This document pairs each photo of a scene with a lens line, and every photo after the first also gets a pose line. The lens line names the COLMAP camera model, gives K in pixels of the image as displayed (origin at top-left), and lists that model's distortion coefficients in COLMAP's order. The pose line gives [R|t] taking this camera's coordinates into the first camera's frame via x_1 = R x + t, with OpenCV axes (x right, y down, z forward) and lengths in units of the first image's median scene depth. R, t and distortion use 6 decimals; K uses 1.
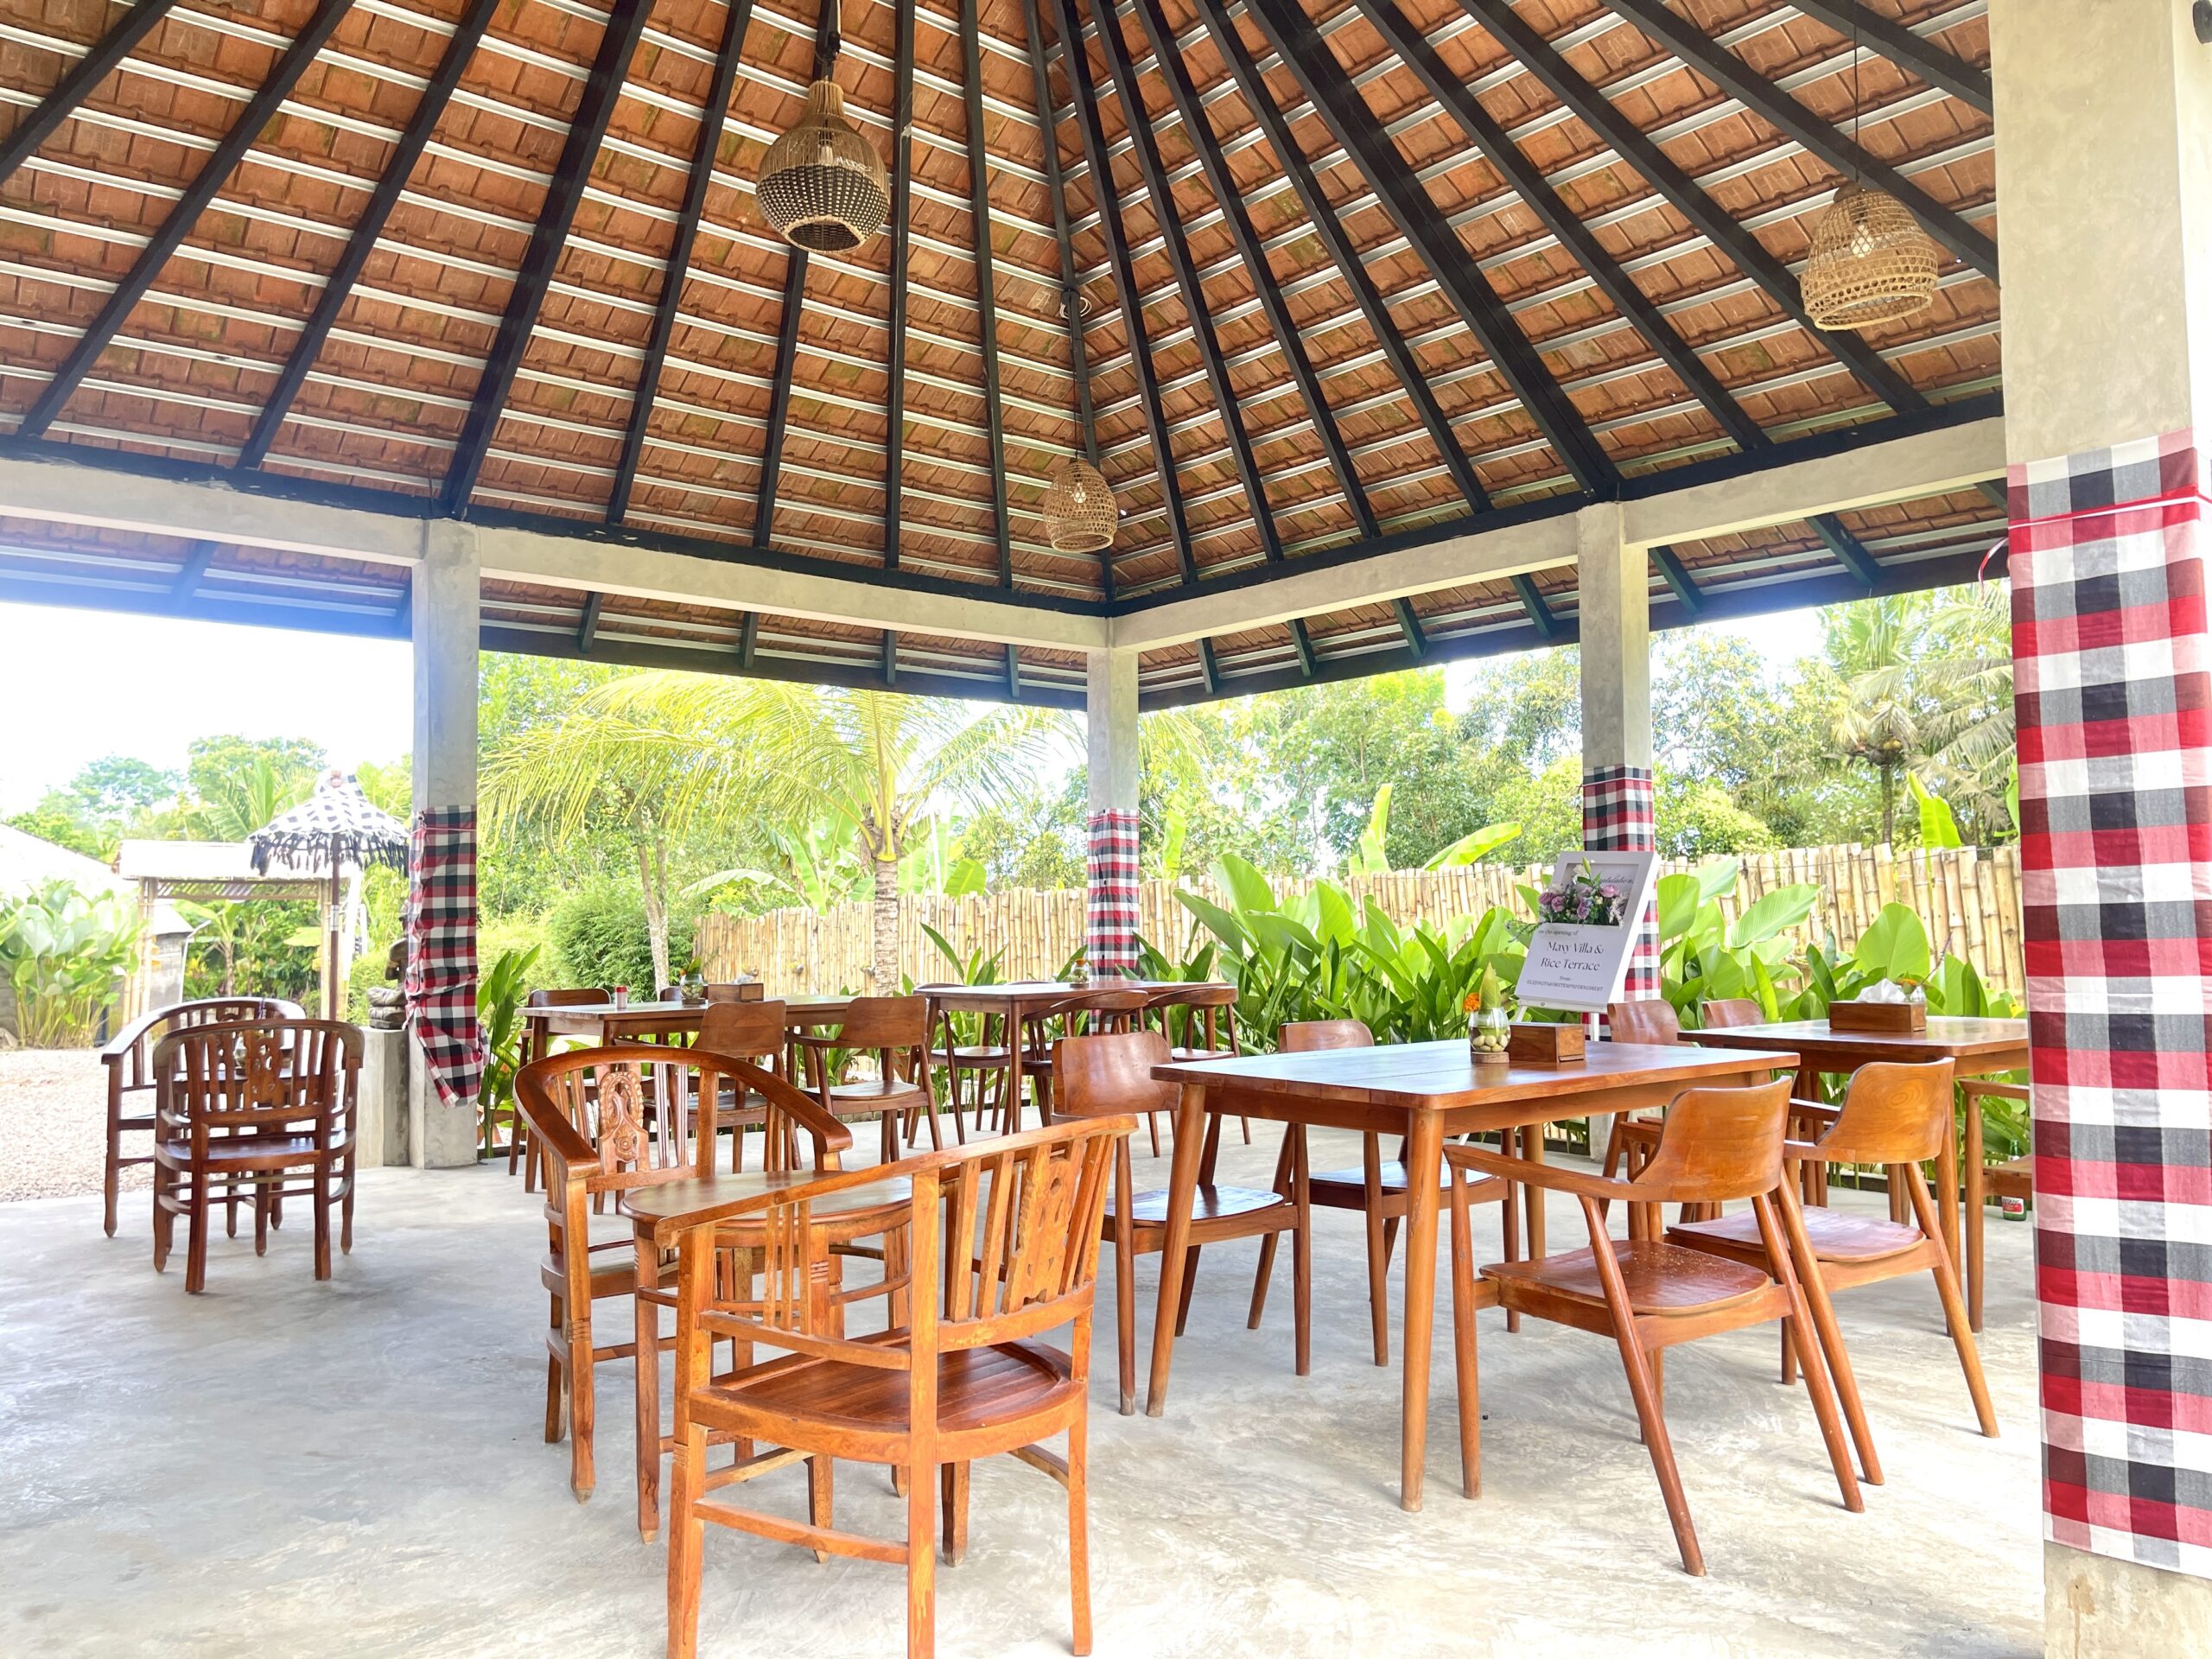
lens RADIAL K [[1645.9, 0, 1106.0], [0, 1645.9, 829.5], [0, 0, 1]] dist [0.092428, -0.128186]
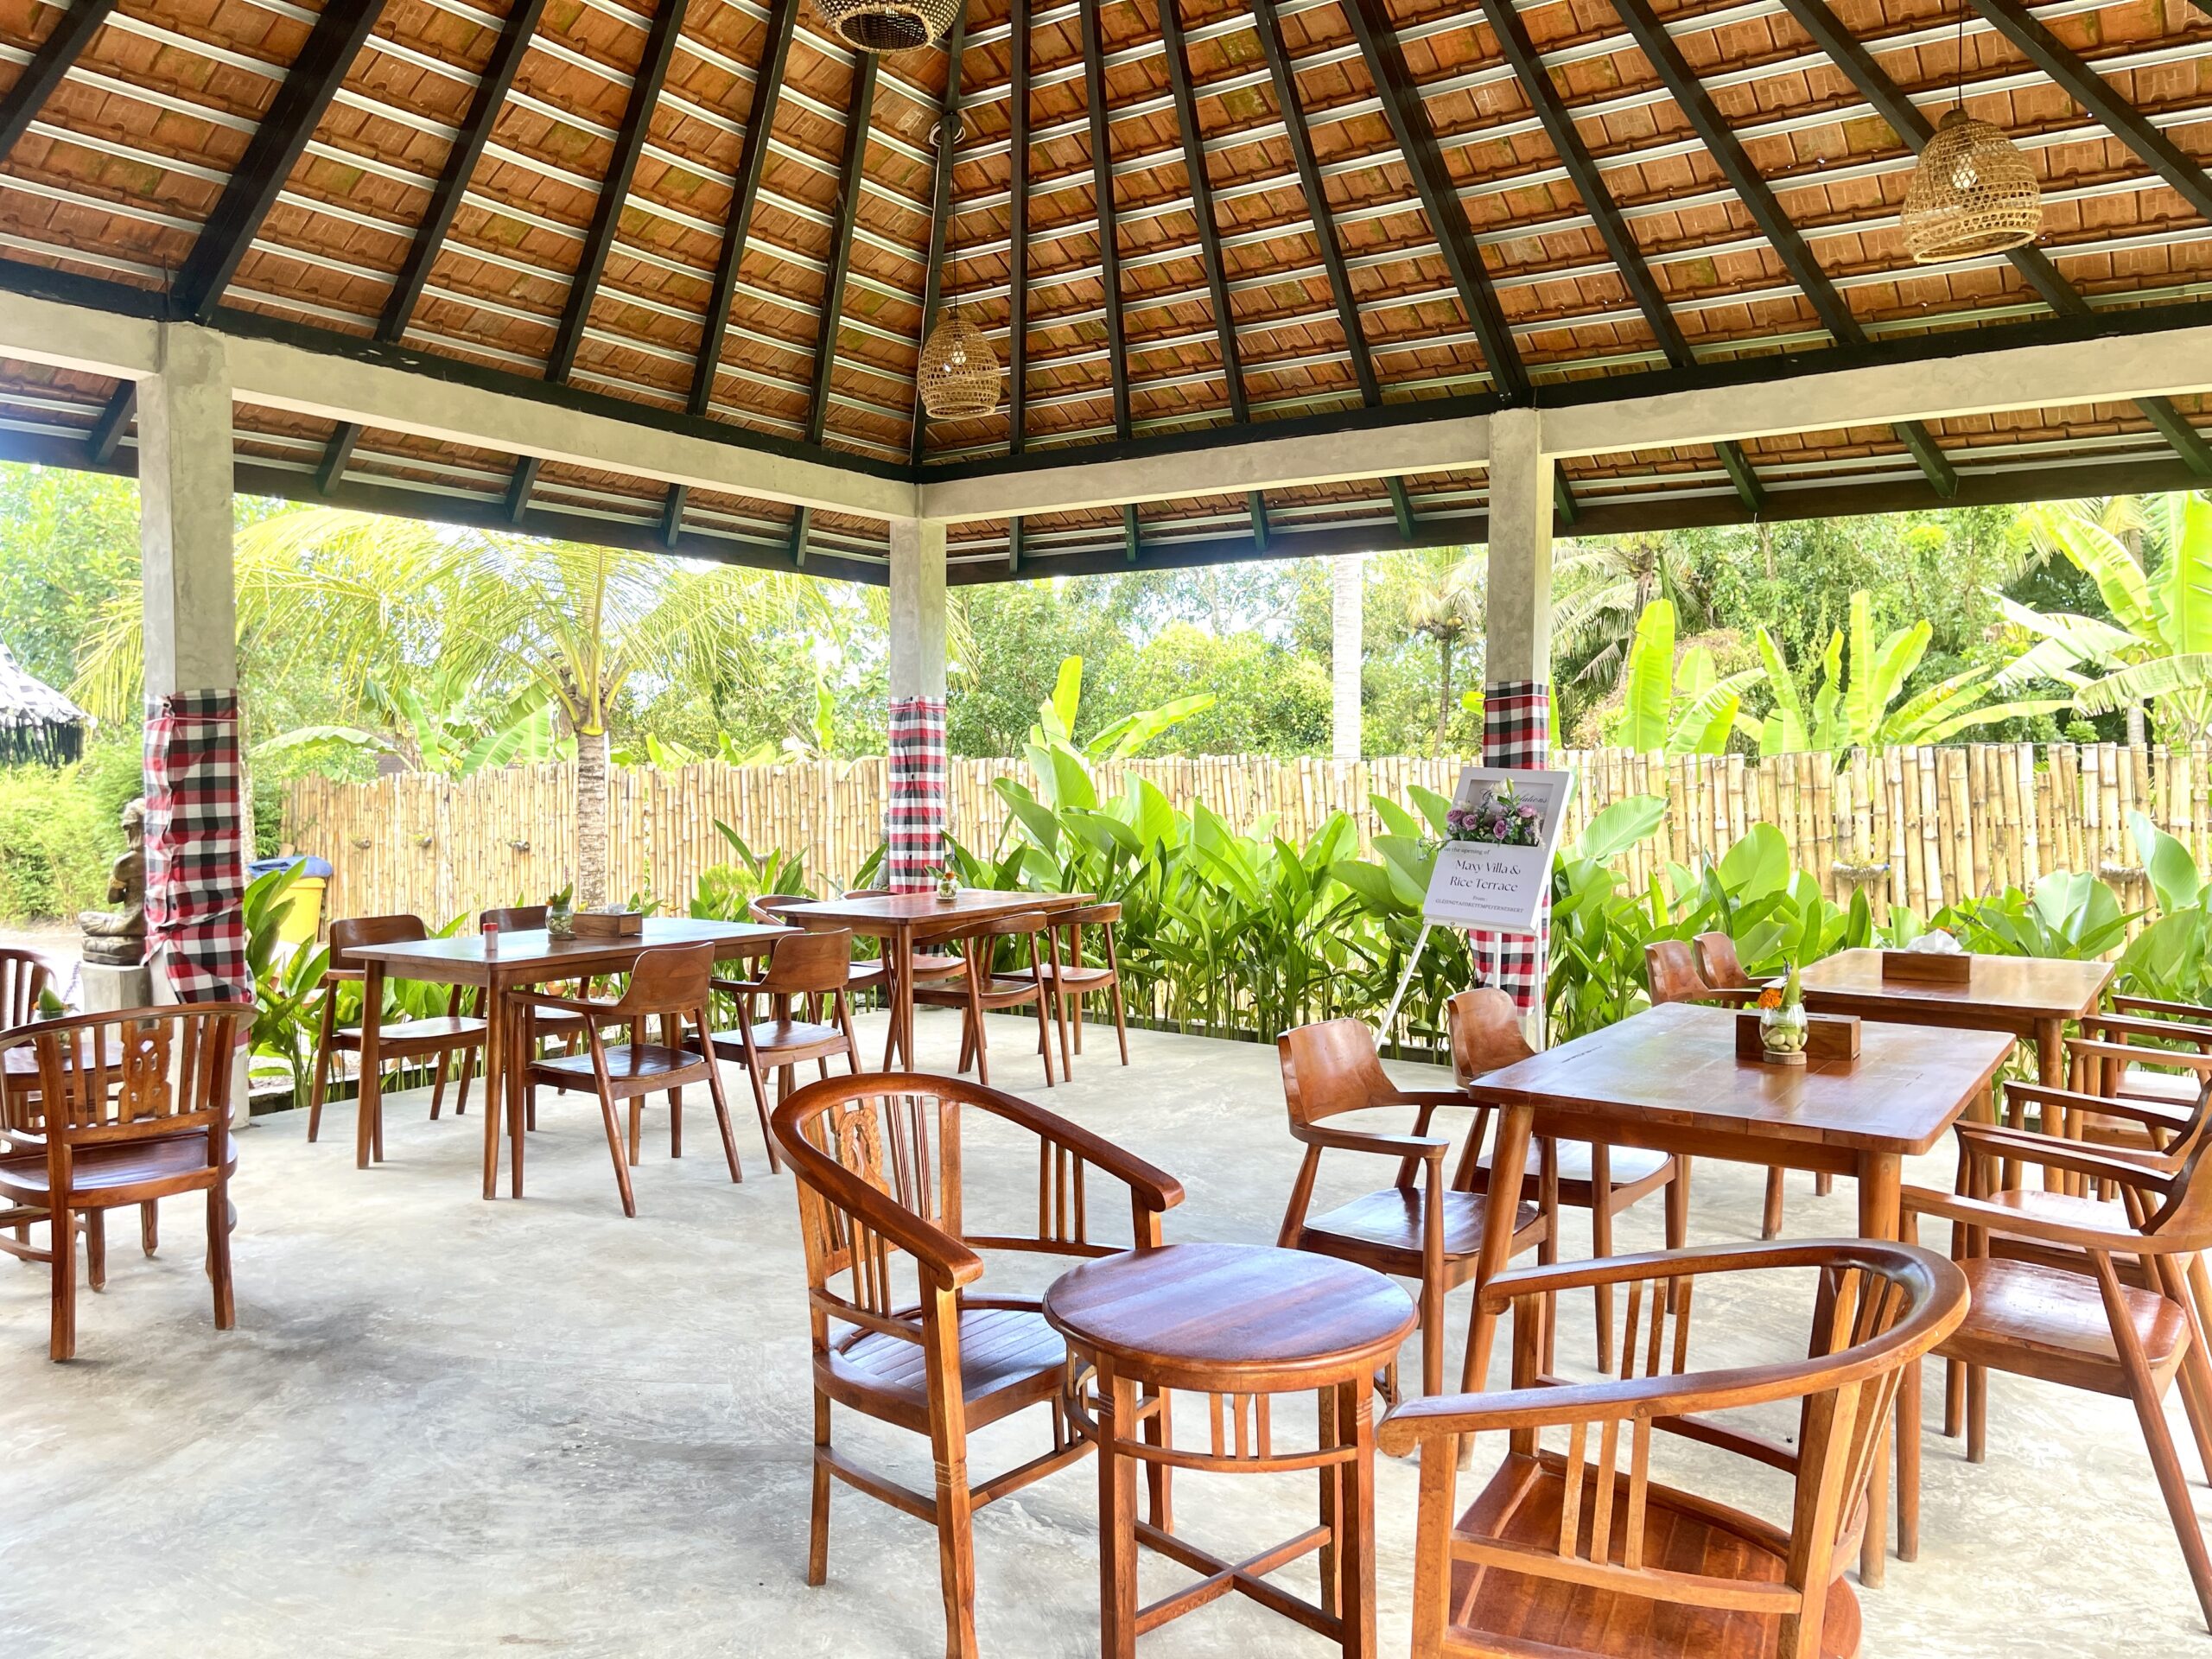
lens RADIAL K [[1648.0, 0, 1086.9], [0, 1648.0, 824.3], [0, 0, 1]] dist [0.077356, -0.089693]
pose [[0.964710, 0.003735, 0.263290, -0.187822], [-0.027453, 0.995877, 0.086462, -0.029828], [-0.261881, -0.090639, 0.960834, 0.105208]]
